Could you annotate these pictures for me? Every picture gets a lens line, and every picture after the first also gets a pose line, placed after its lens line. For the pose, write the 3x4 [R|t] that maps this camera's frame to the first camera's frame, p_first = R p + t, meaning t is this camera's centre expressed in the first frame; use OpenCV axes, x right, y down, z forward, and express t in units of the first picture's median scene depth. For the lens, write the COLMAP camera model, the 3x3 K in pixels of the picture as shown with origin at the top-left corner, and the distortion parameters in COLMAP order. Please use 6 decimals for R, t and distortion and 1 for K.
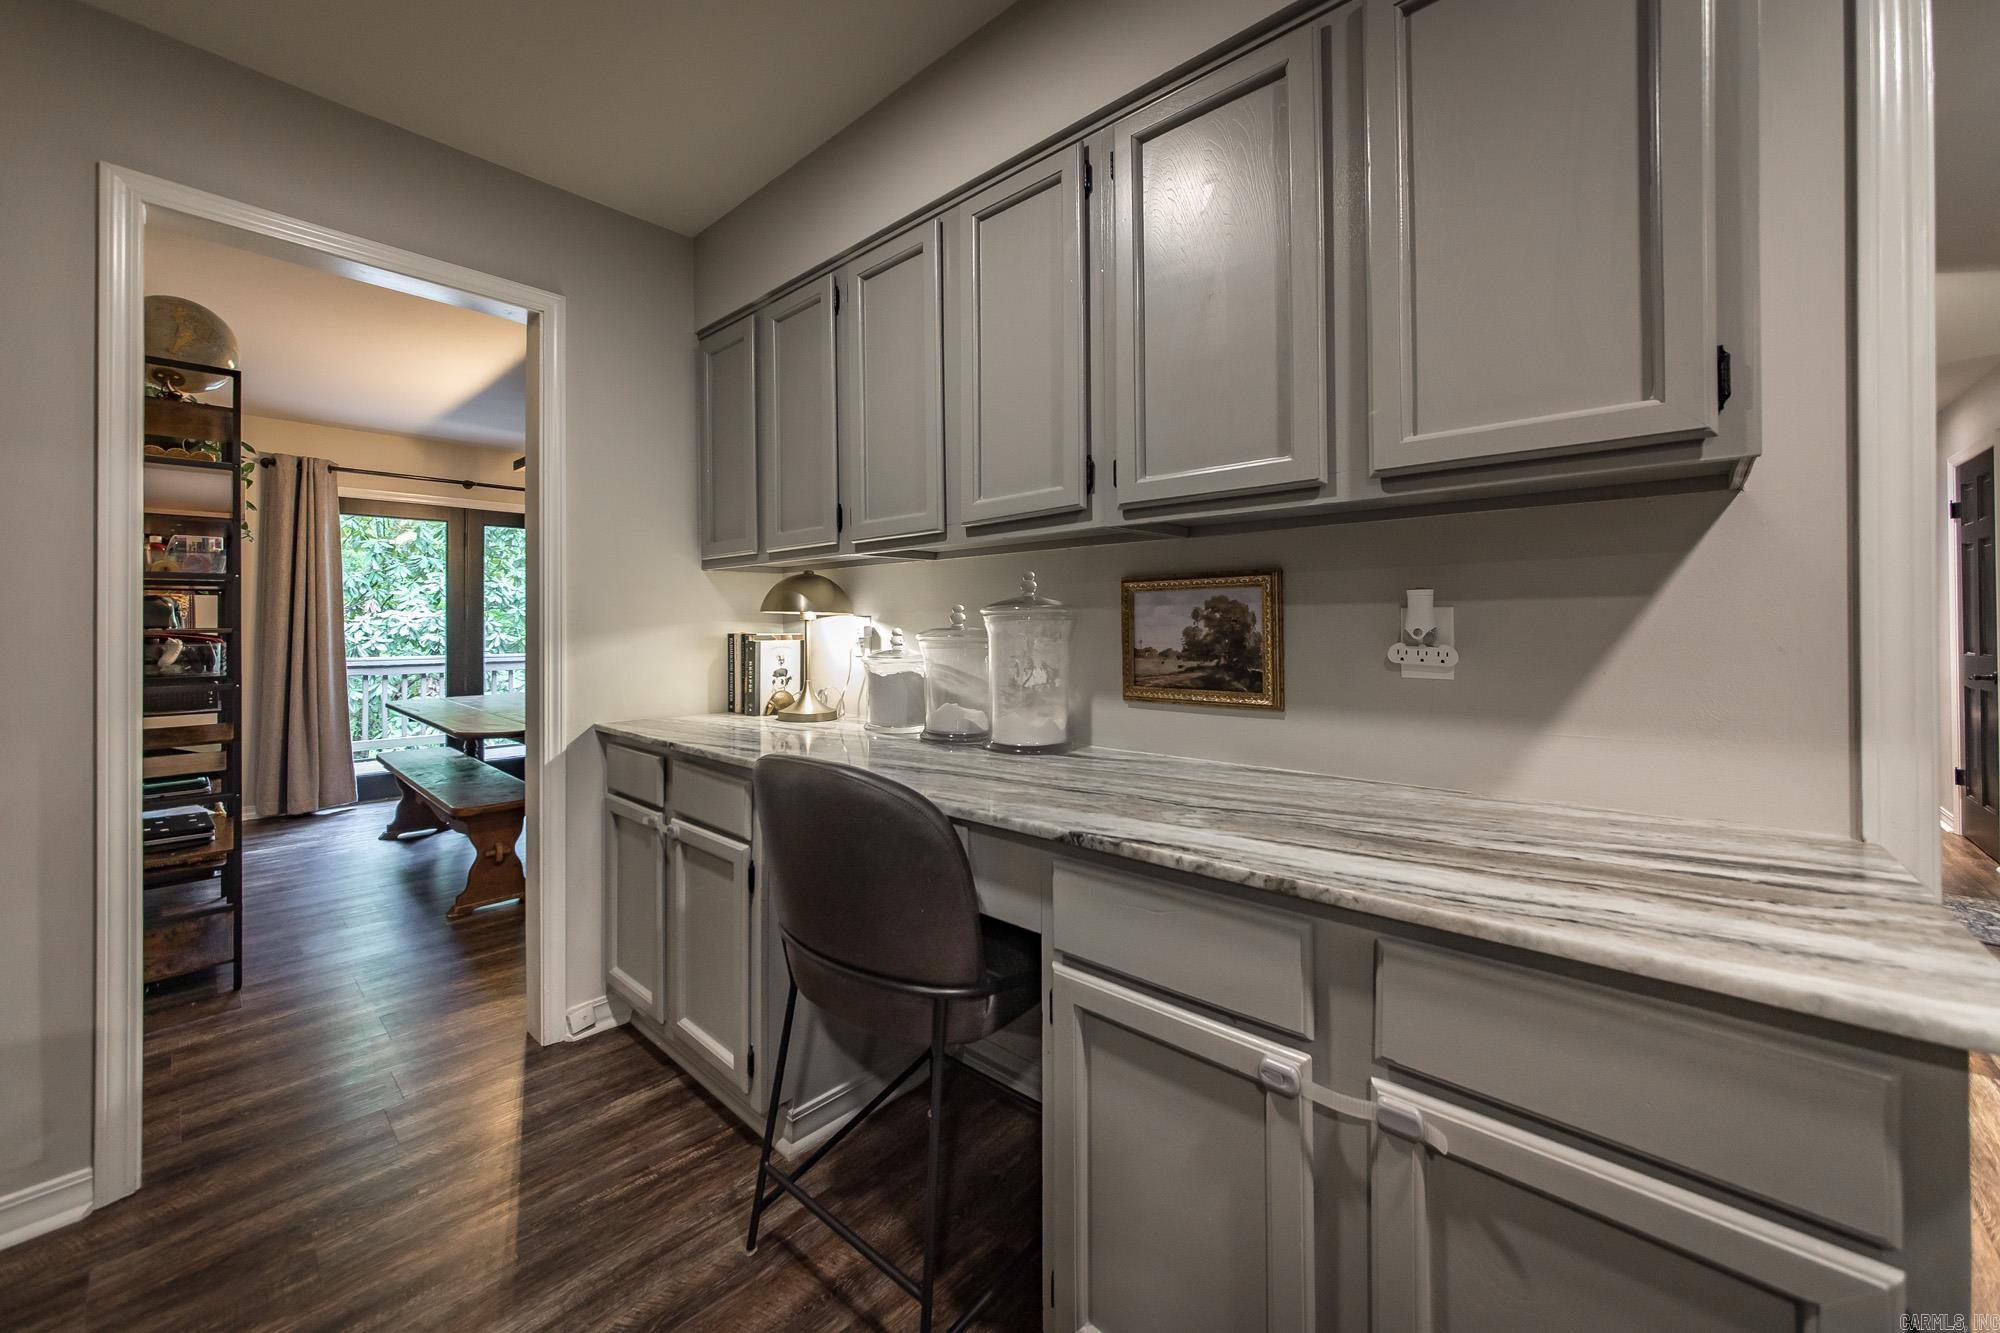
lens RADIAL K [[760.2, 0, 923.6], [0, 760.2, 621.2], [0, 0, 1]] dist [-0.000577, -0.000077]
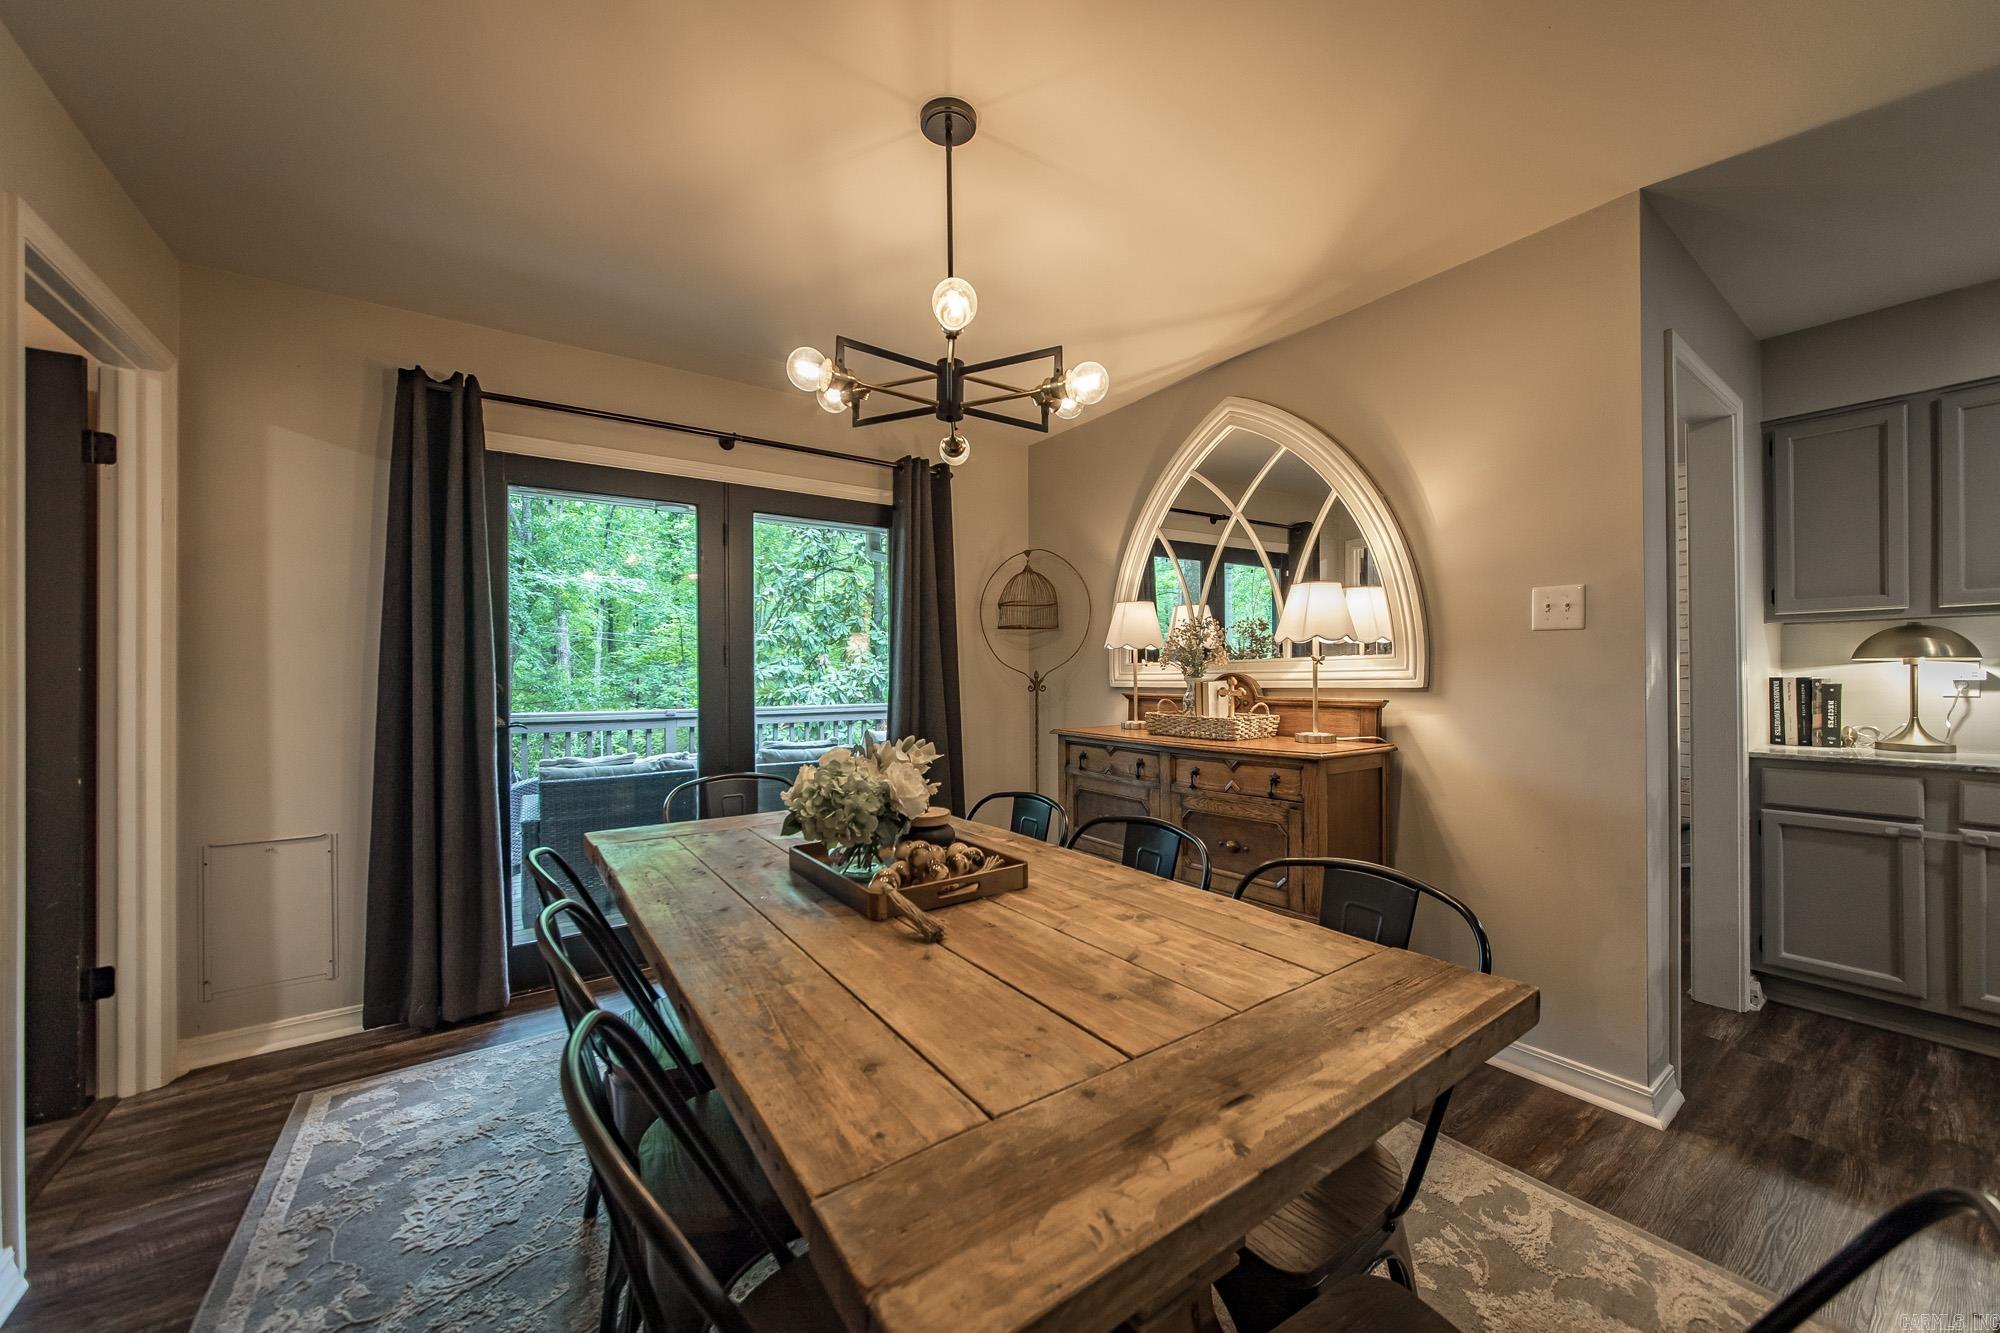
lens RADIAL K [[713.5, 0, 1000.0], [0, 713.5, 666.5], [0, 0, 1]] dist [0.000706, 0.000058]
pose [[0.984451, -0.007267, -0.175511, -1.978345], [0.007003, 0.999973, -0.002122, -0.008374], [0.175521, 0.000859, 0.984475, -0.469692]]
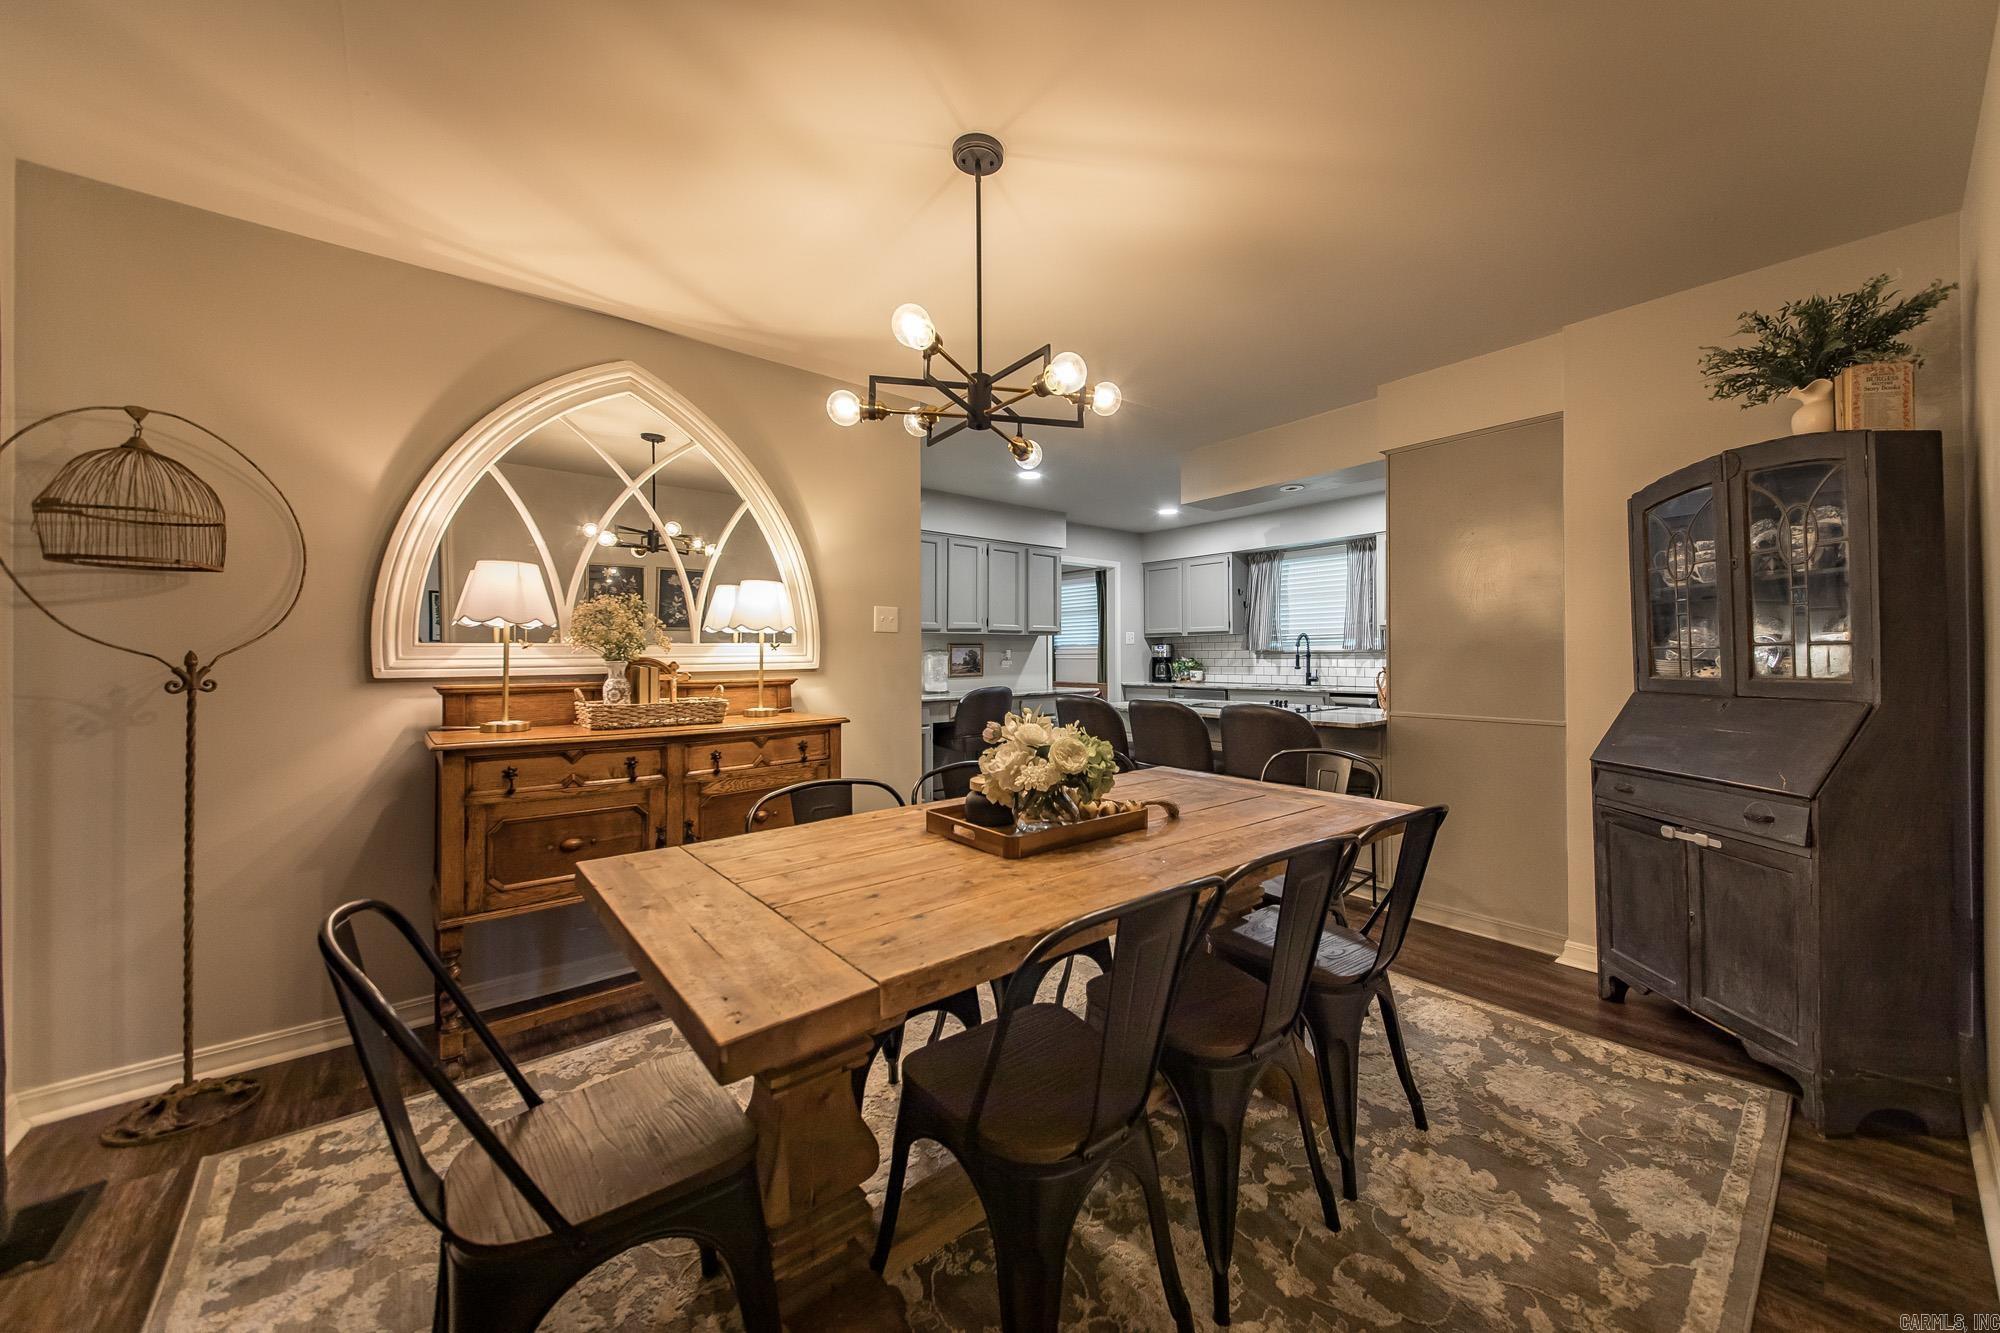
lens RADIAL K [[719.8, 0, 1020.3], [0, 719.8, 651.0], [0, 0, 1]] dist [0.000387, -0.000008]
pose [[0.099457, 0.009045, 0.995001, -3.357699], [-0.002077, 0.999958, -0.008882, 0.006680], [-0.995040, -0.001183, 0.099472, 0.350228]]
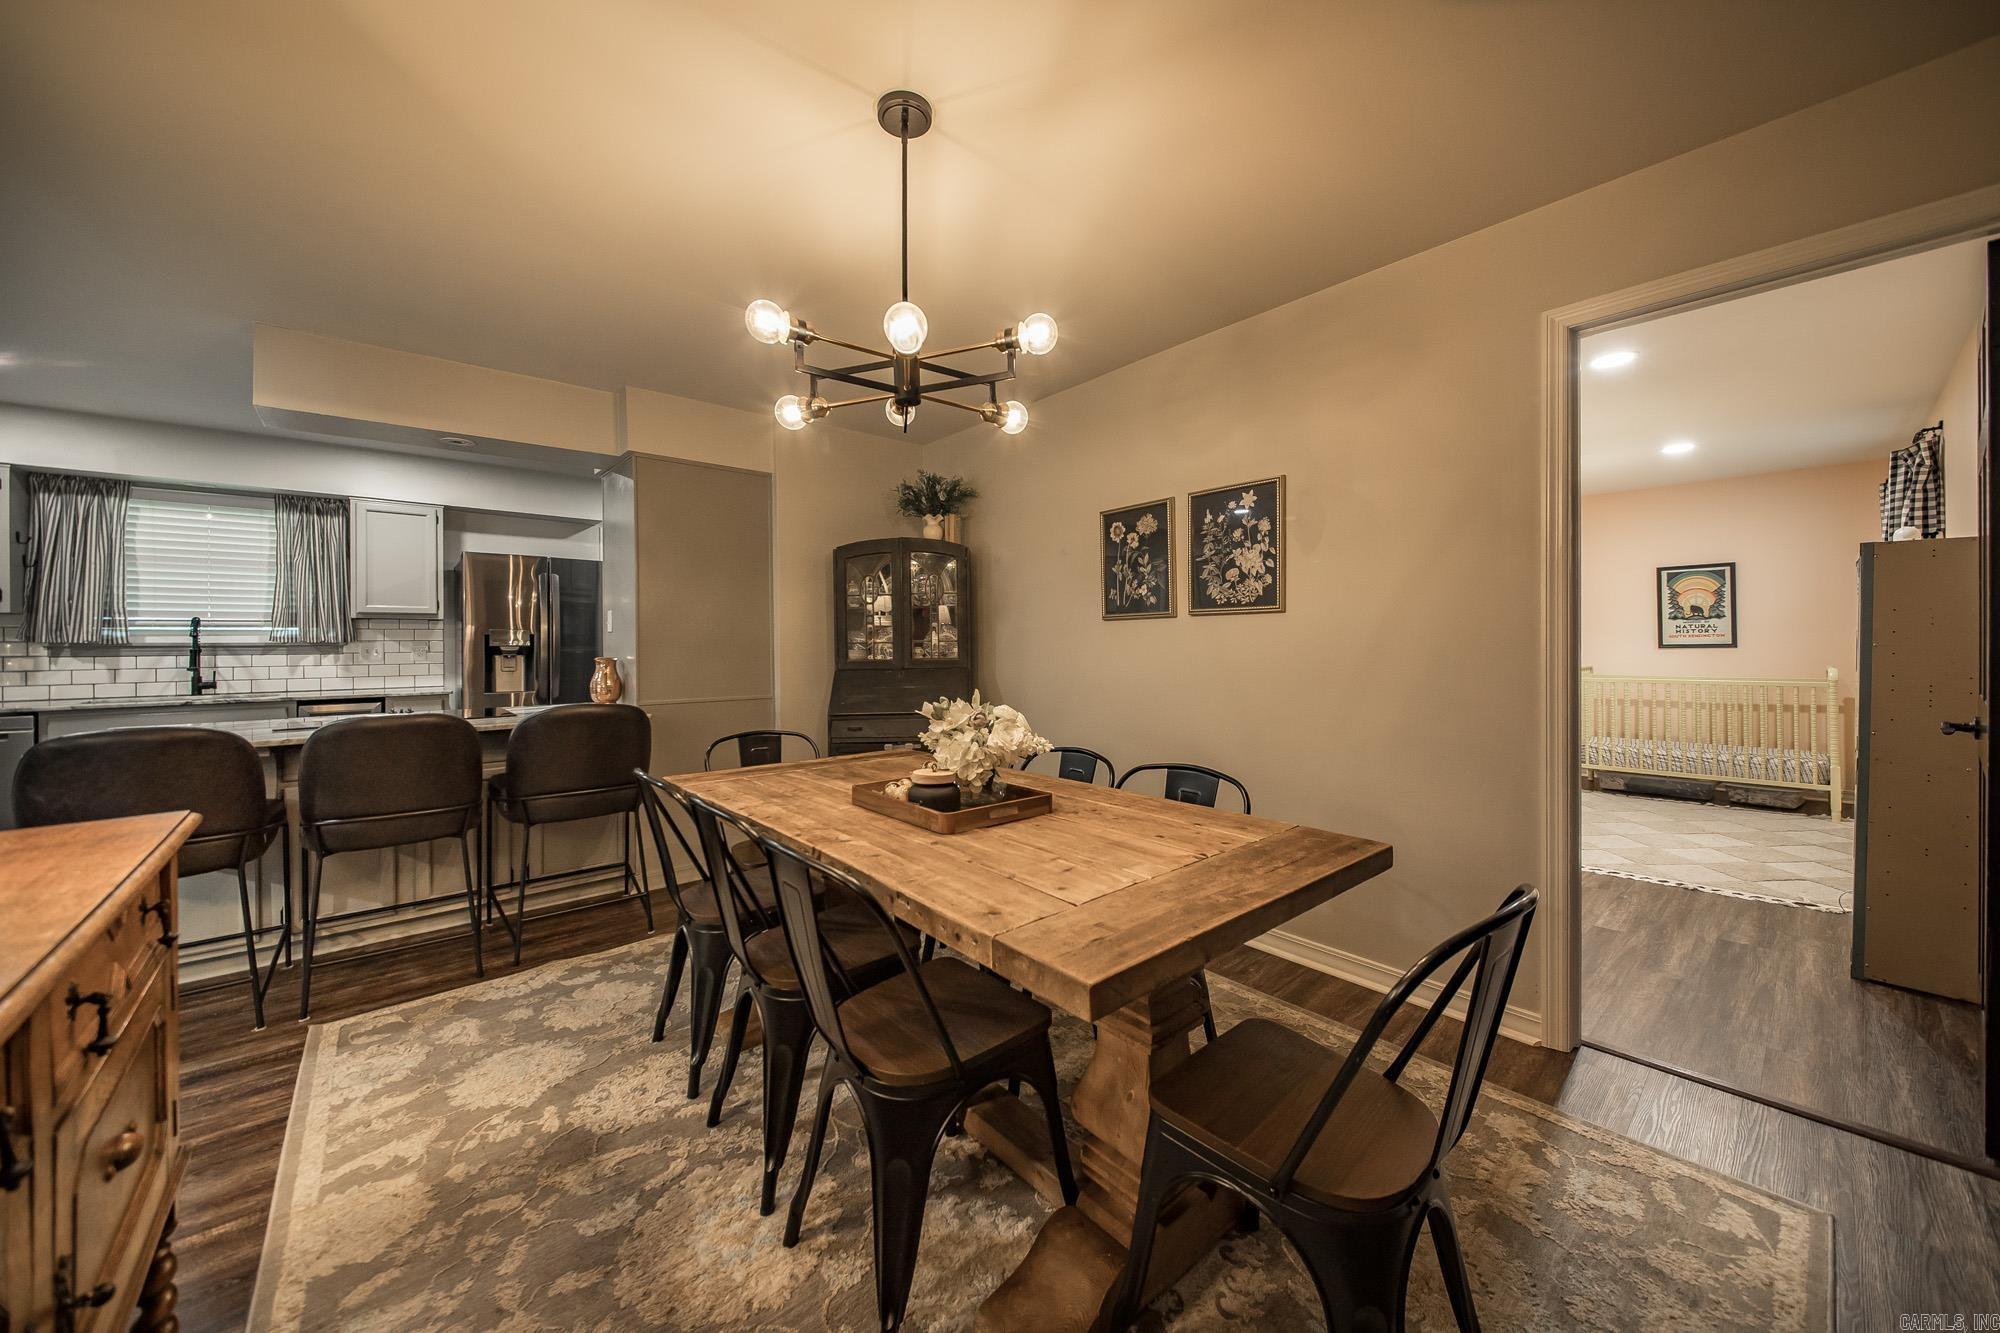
lens RADIAL K [[723.8, 0, 1000.6], [0, 723.8, 645.7], [0, 0, 1]] dist [-0.000542, -0.000363]
pose [[-0.997746, 0.007894, 0.066636, -2.434130], [0.007611, 0.999961, -0.004513, 0.009424], [-0.066669, -0.003995, -0.997767, 1.604511]]
